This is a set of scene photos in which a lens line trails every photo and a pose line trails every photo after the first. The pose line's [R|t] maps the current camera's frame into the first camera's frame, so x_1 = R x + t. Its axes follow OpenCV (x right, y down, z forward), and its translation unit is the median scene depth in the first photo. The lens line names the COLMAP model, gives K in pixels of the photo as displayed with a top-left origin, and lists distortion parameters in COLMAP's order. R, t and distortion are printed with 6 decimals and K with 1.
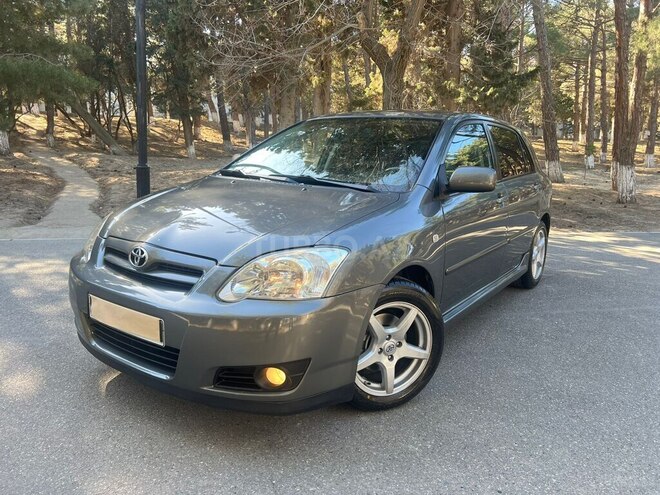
lens RADIAL K [[497.6, 0, 328.6], [0, 497.6, 245.1], [0, 0, 1]] dist [0.052087, -0.060042]
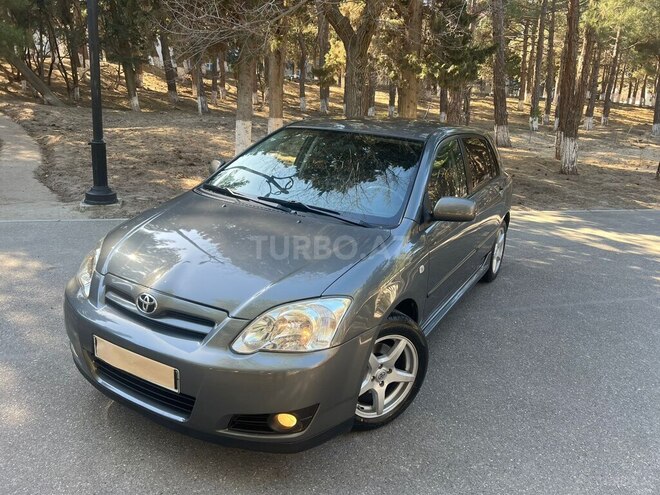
lens RADIAL K [[499.3, 0, 329.7], [0, 499.3, 244.7], [0, 0, 1]] dist [0.047489, -0.052513]
pose [[0.994324, -0.000882, 0.106392, -0.055031], [-0.009590, 0.995152, 0.097877, -0.095694], [-0.105962, -0.098342, 0.989495, -0.023614]]
